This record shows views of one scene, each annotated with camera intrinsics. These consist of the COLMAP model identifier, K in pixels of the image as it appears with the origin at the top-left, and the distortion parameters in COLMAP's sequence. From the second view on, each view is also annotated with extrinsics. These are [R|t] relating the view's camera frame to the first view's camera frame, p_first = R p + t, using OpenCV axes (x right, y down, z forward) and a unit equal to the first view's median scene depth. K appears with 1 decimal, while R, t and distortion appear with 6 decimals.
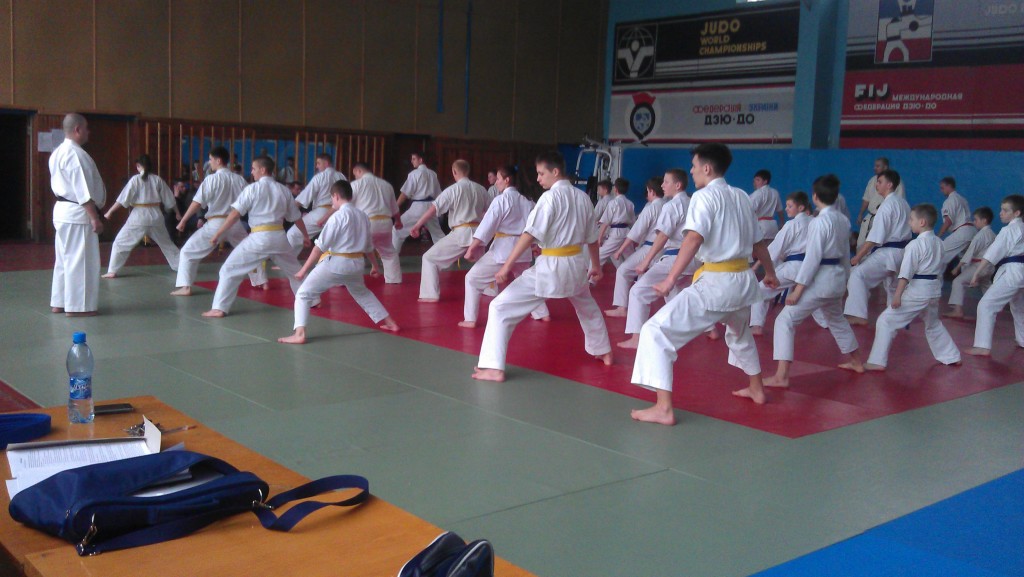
lens RADIAL K [[1031.6, 0, 511.8], [0, 1031.6, 307.7], [0, 0, 1]] dist [-0.000978, 0.000000]
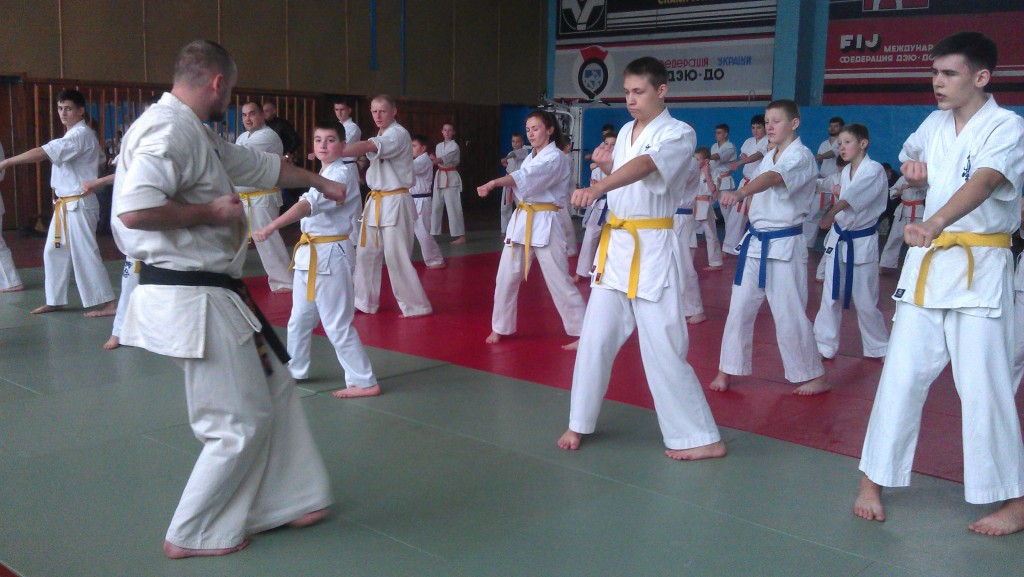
lens RADIAL K [[1031.6, 0, 503.3], [0, 1031.6, 289.0], [0, 0, 1]] dist [-0.000978, 0.000000]
pose [[0.992304, -0.033983, 0.119075, -0.071894], [0.031970, 0.999312, 0.018777, -0.017105], [-0.119631, -0.014826, 0.992708, 0.117679]]
